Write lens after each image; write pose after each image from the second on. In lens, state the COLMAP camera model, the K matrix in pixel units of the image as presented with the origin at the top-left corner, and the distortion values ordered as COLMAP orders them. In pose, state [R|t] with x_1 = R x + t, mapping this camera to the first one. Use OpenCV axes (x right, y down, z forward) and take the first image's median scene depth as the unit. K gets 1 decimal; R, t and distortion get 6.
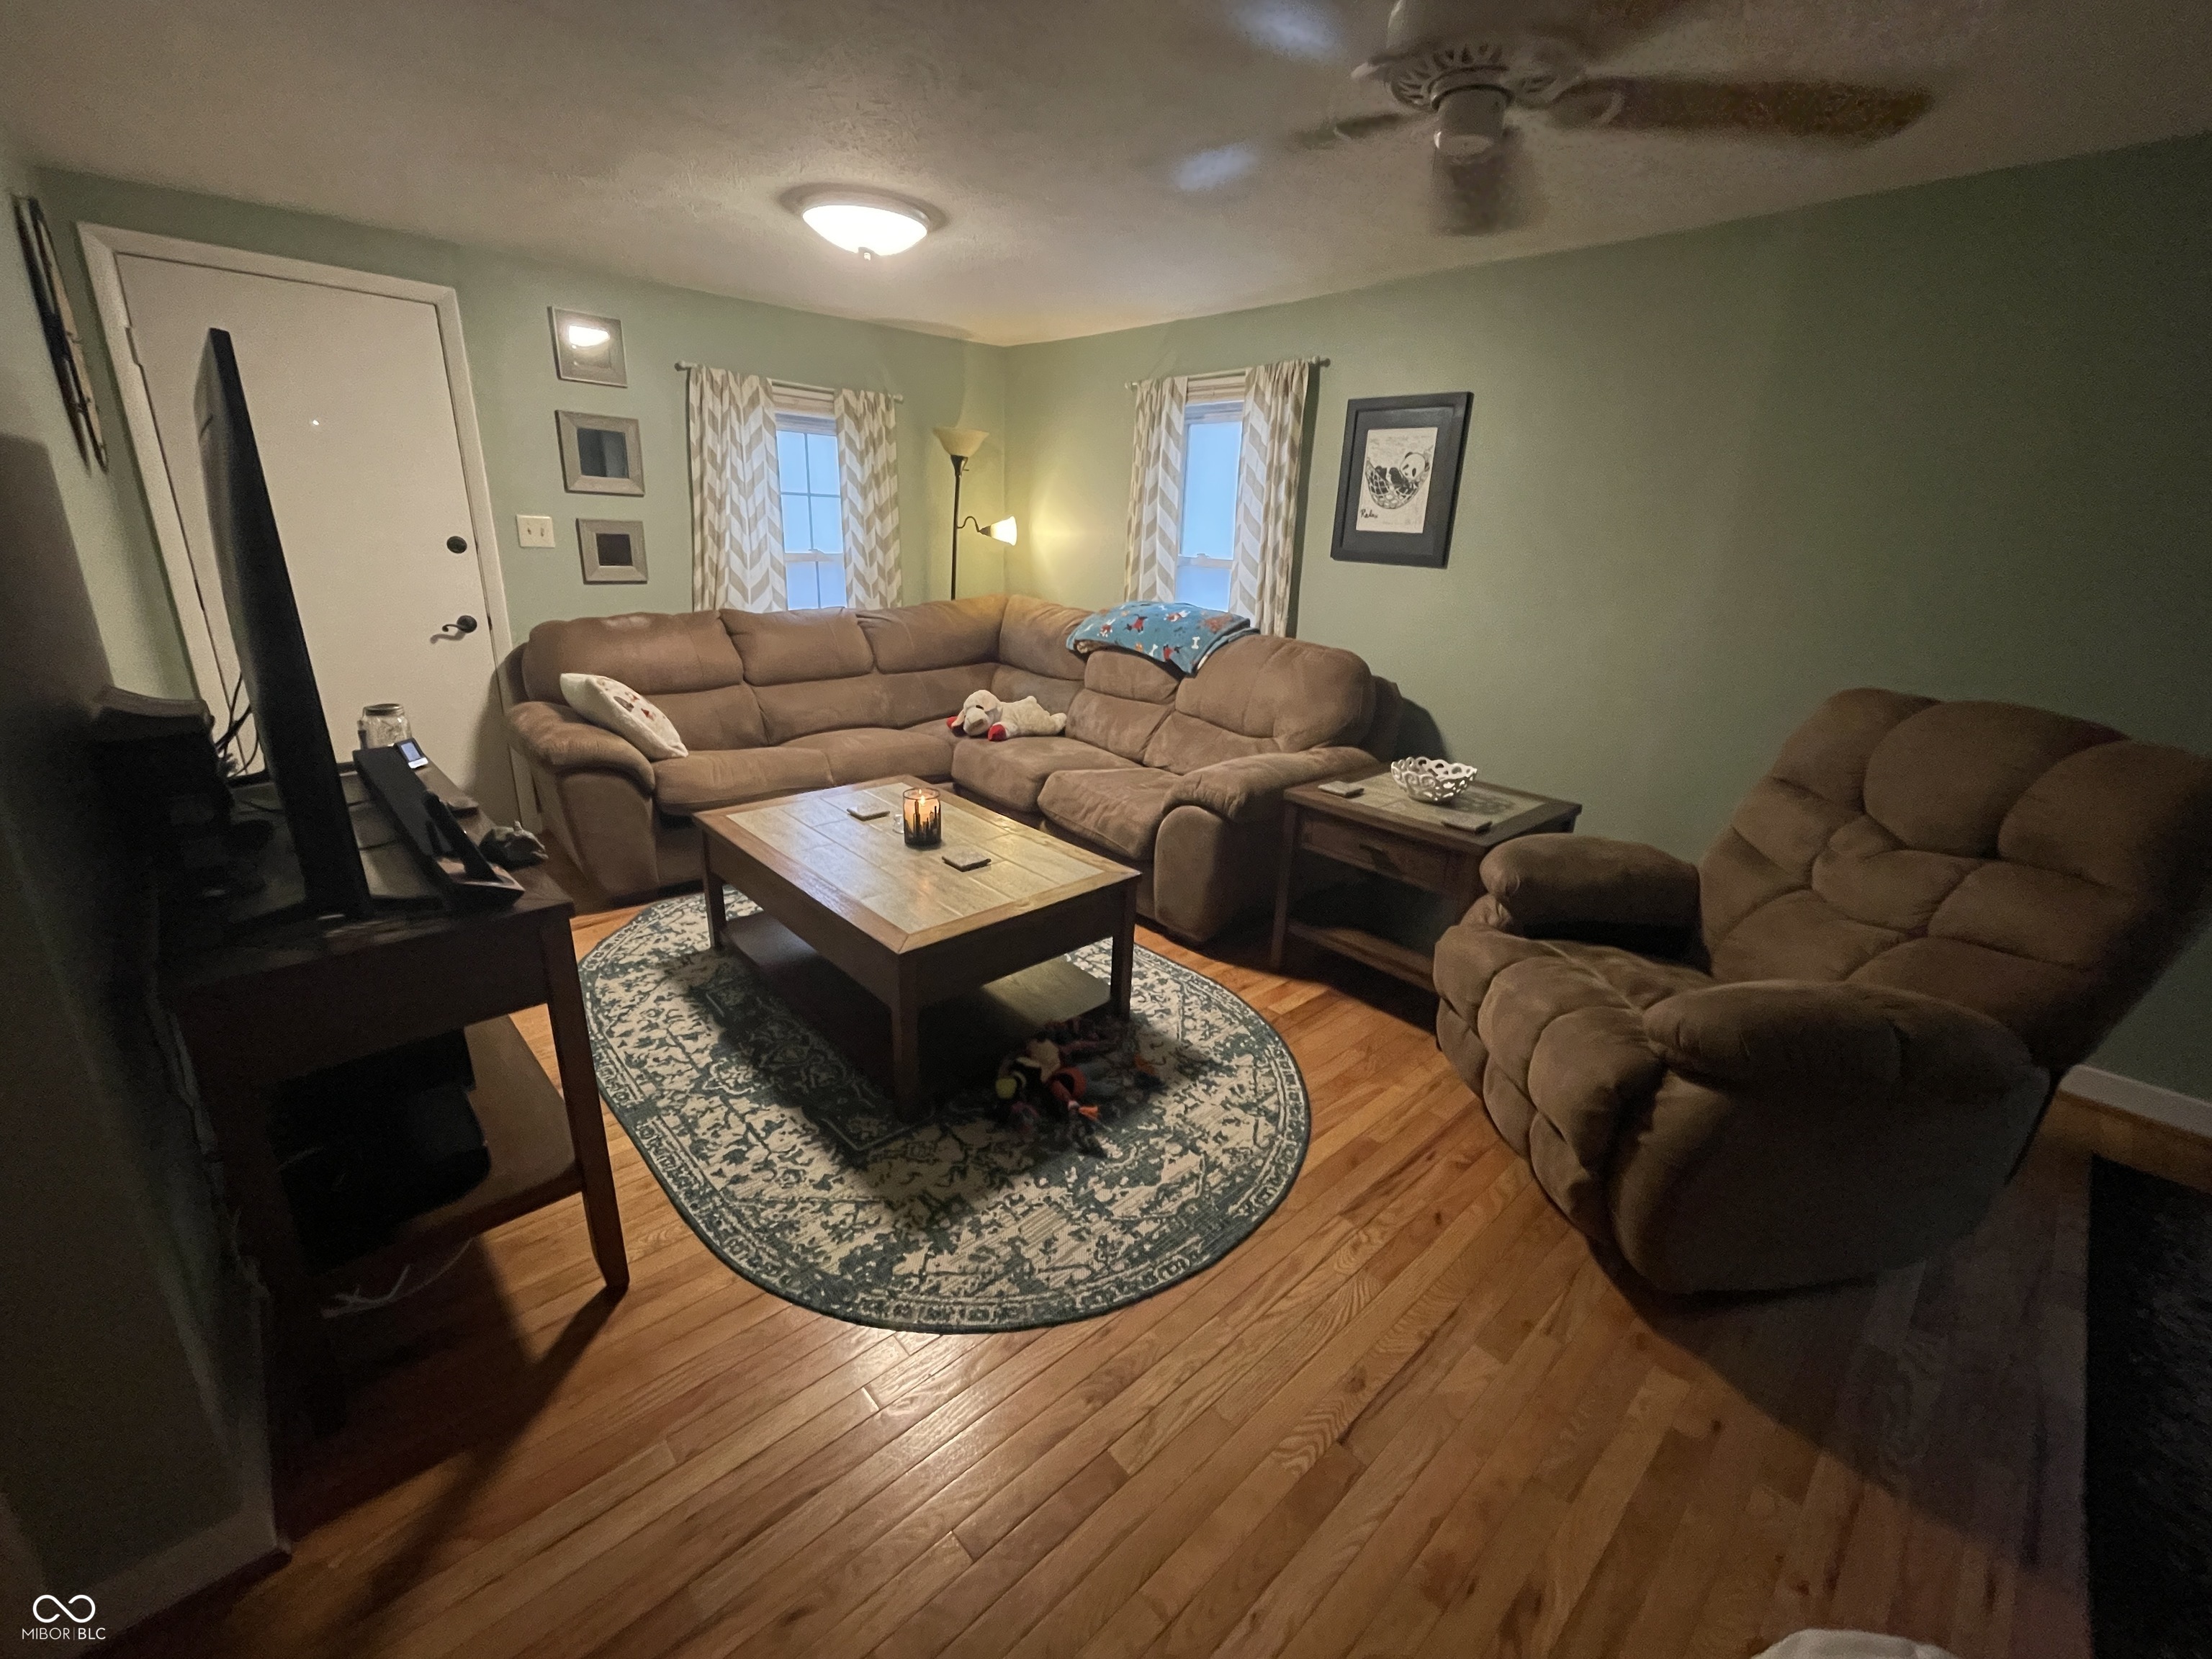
lens RADIAL K [[899.7, 0, 1096.0], [0, 899.7, 825.0], [0, 0, 1]] dist [-0.005717, 0.001110]
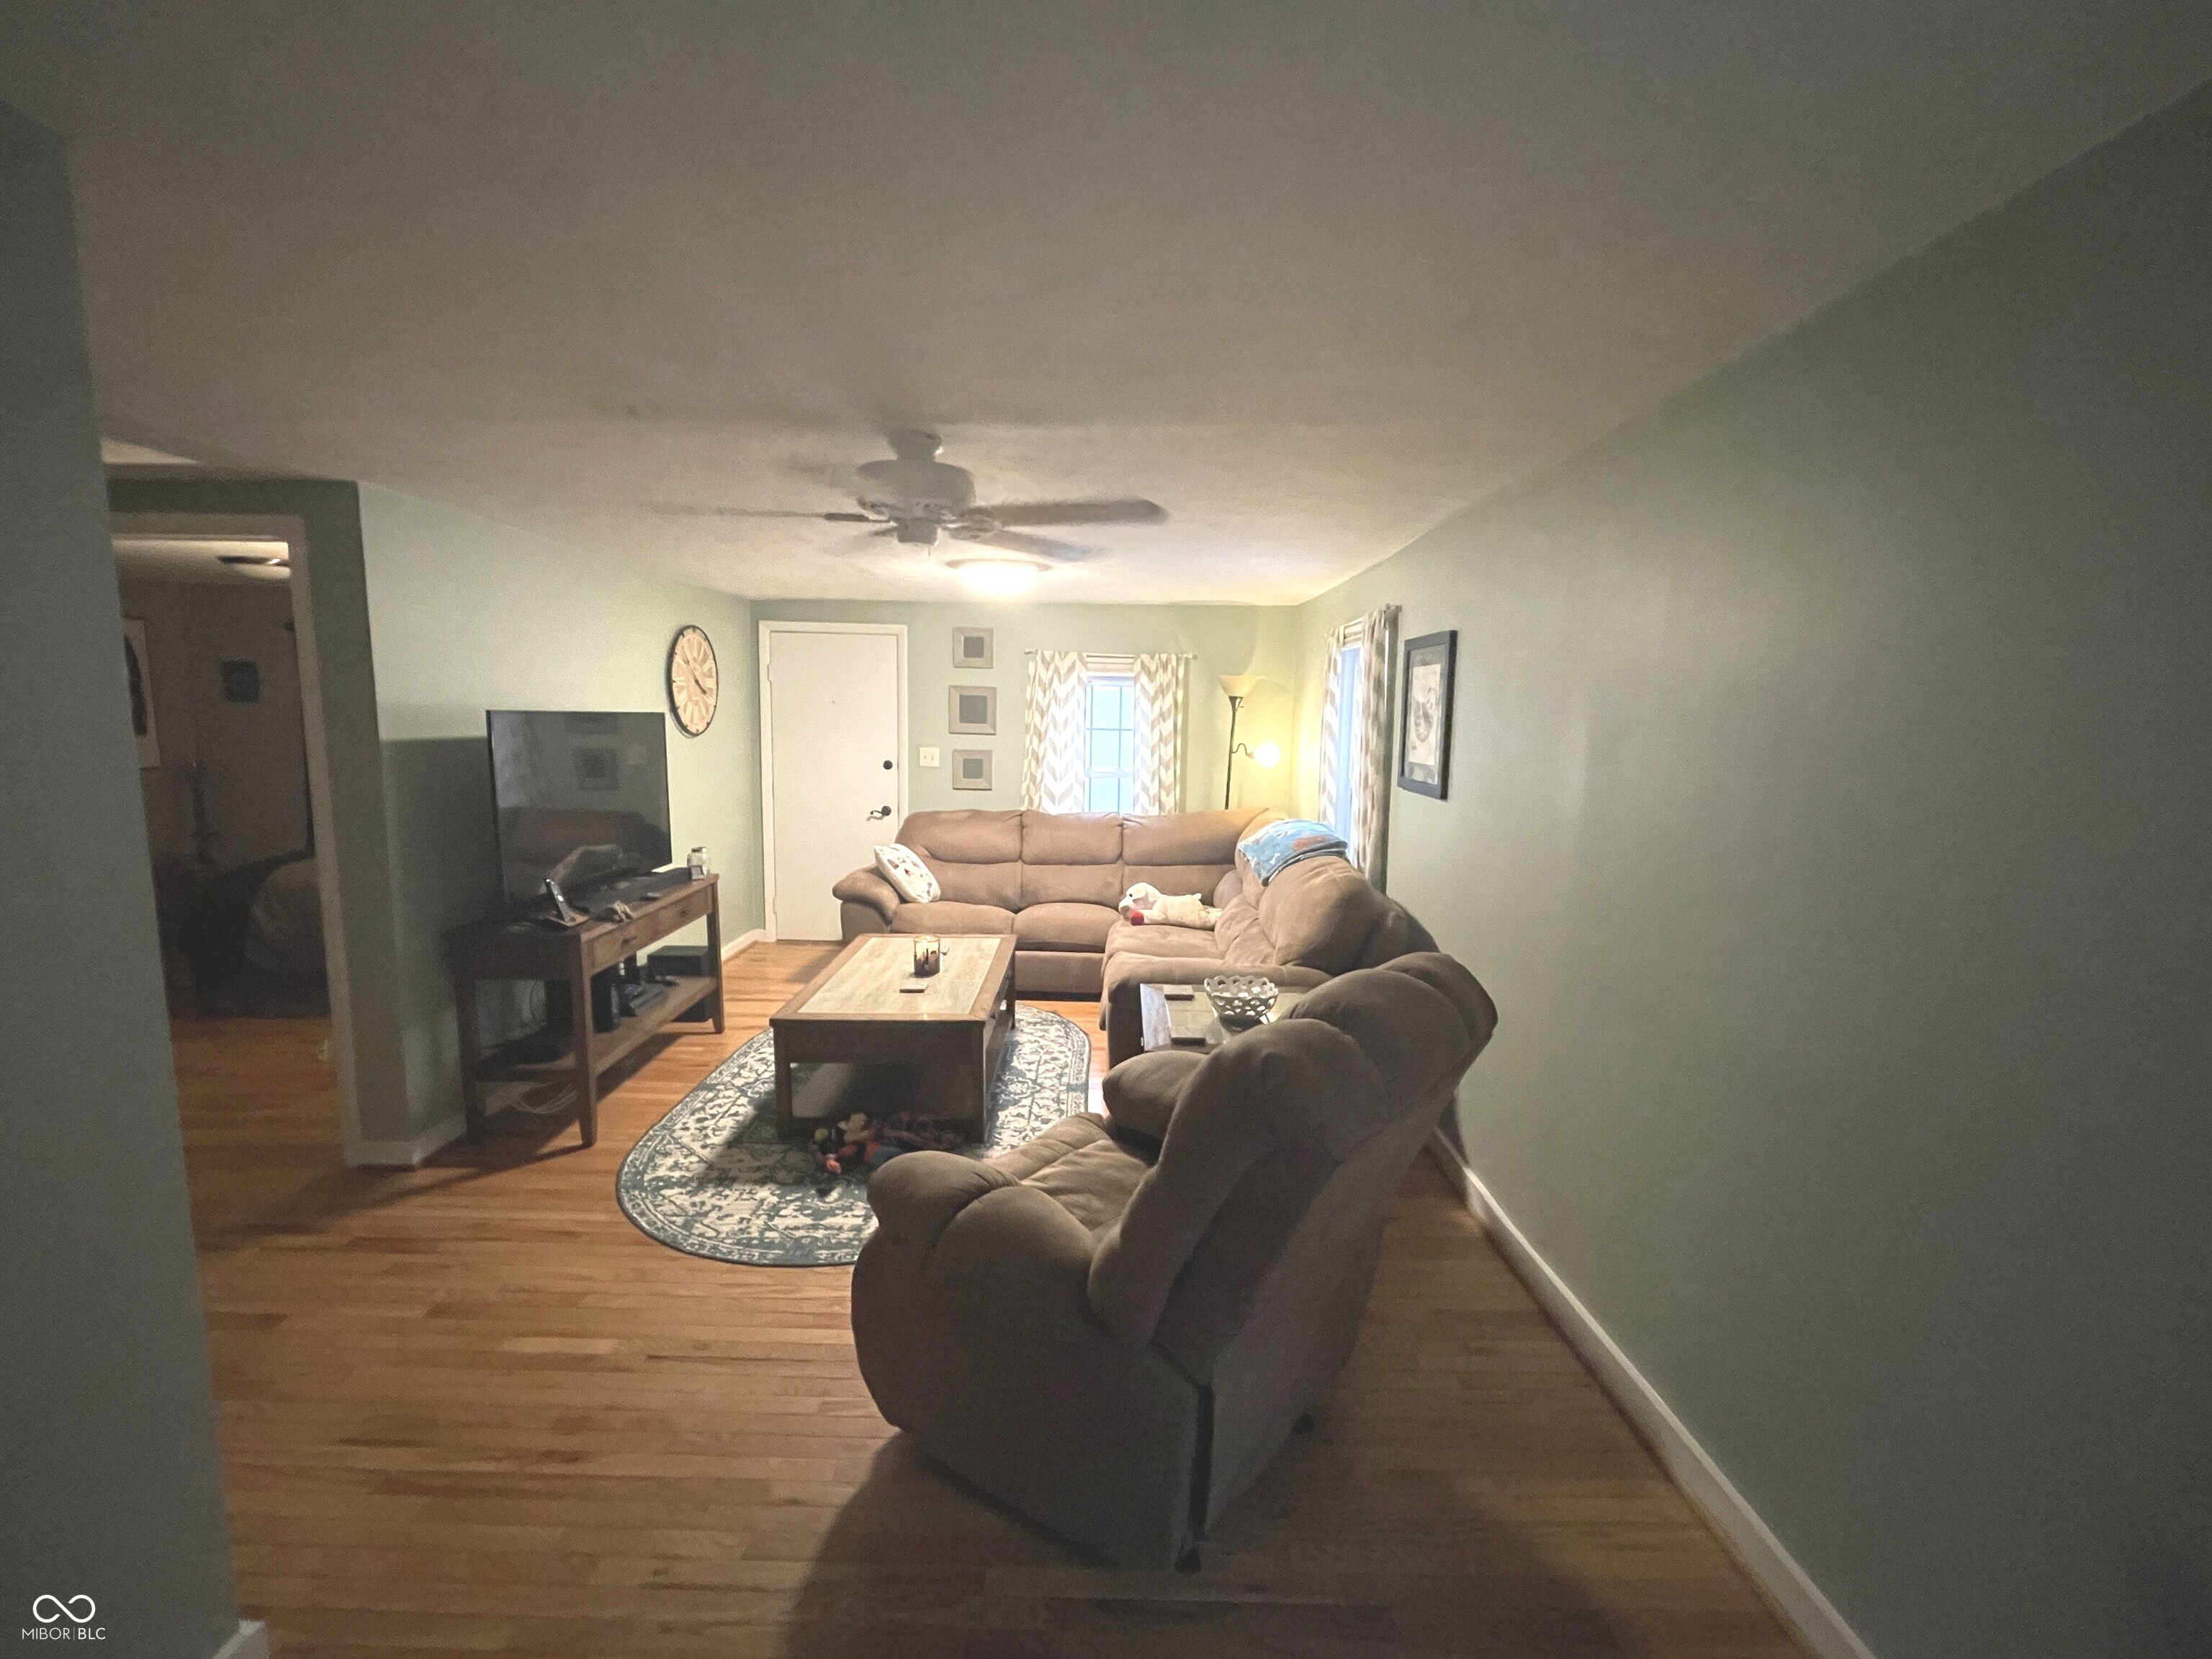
lens RADIAL K [[899.7, 0, 1100.5], [0, 899.7, 816.9], [0, 0, 1]] dist [-0.005717, 0.001110]
pose [[0.729644, 0.050232, -0.681980, 0.795423], [-0.203077, 0.968223, -0.145956, -0.057652], [0.652977, 0.244991, 0.716659, 0.080732]]
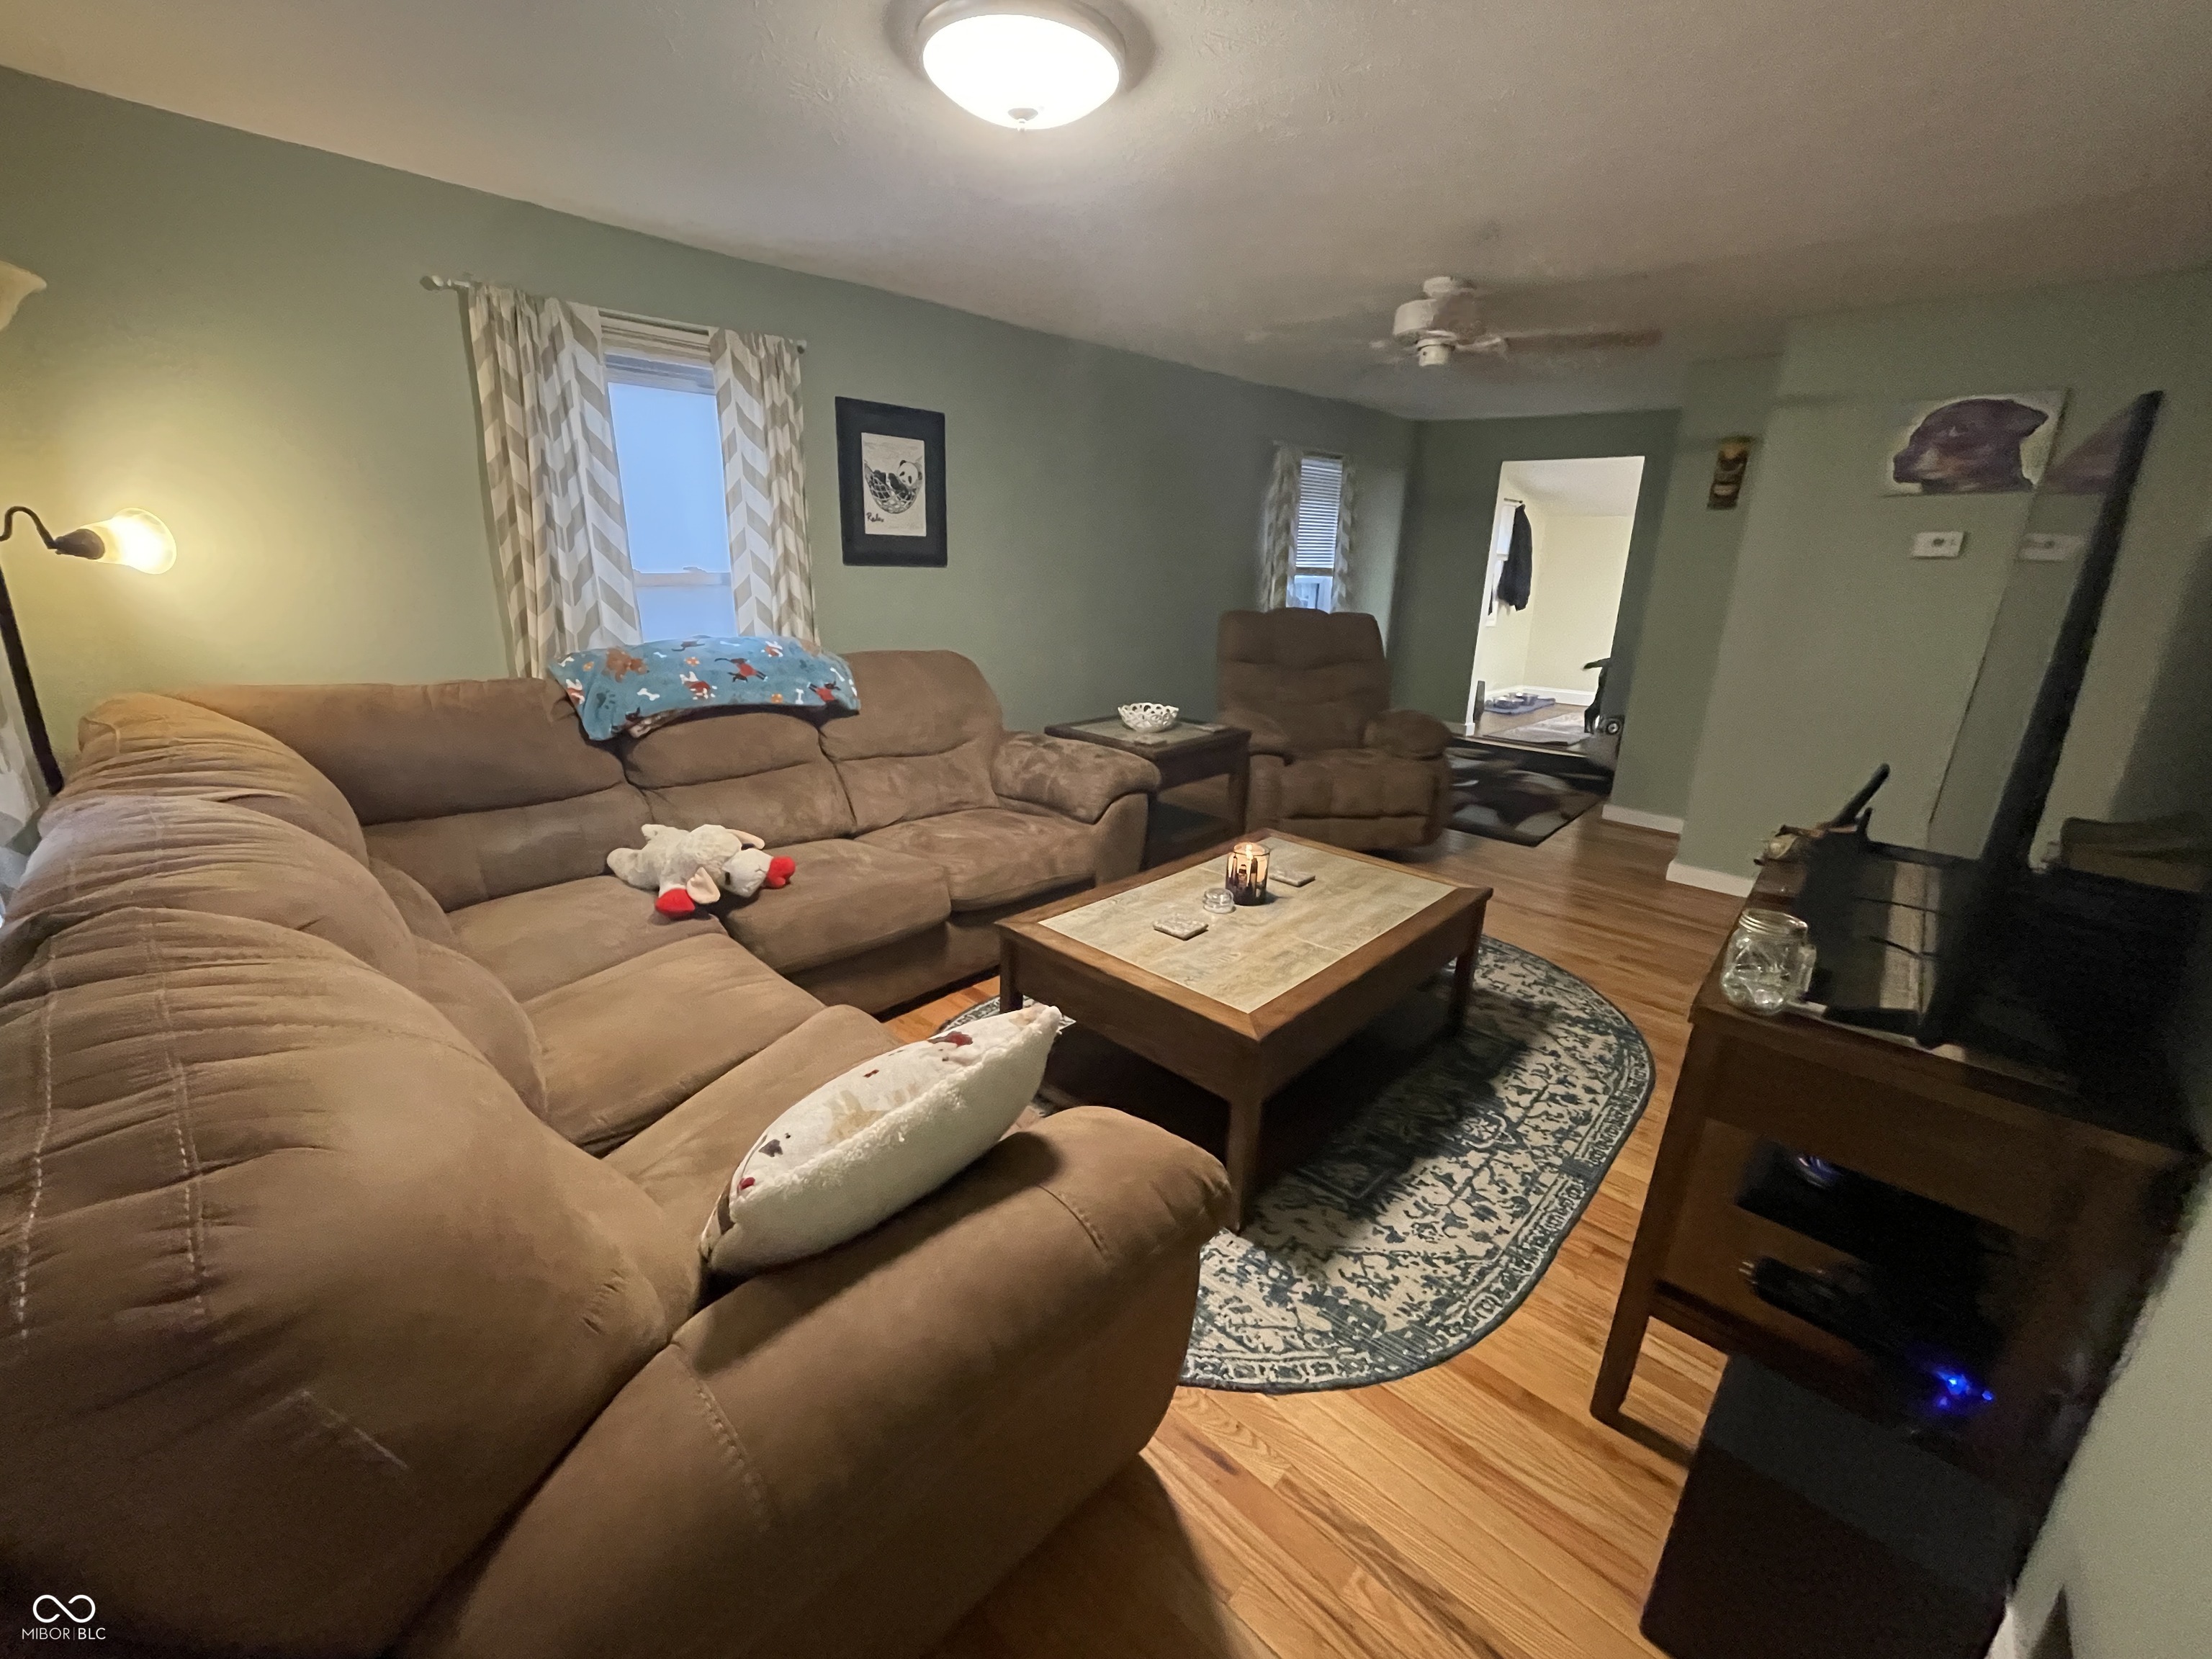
lens RADIAL K [[899.7, 0, 1107.4], [0, 899.7, 821.8], [0, 0, 1]] dist [-0.005717, 0.001110]
pose [[-0.073364, -0.332847, 0.940123, -0.835522], [0.288095, 0.895402, 0.339496, -0.333701], [-0.954788, 0.295751, 0.030201, 0.890384]]
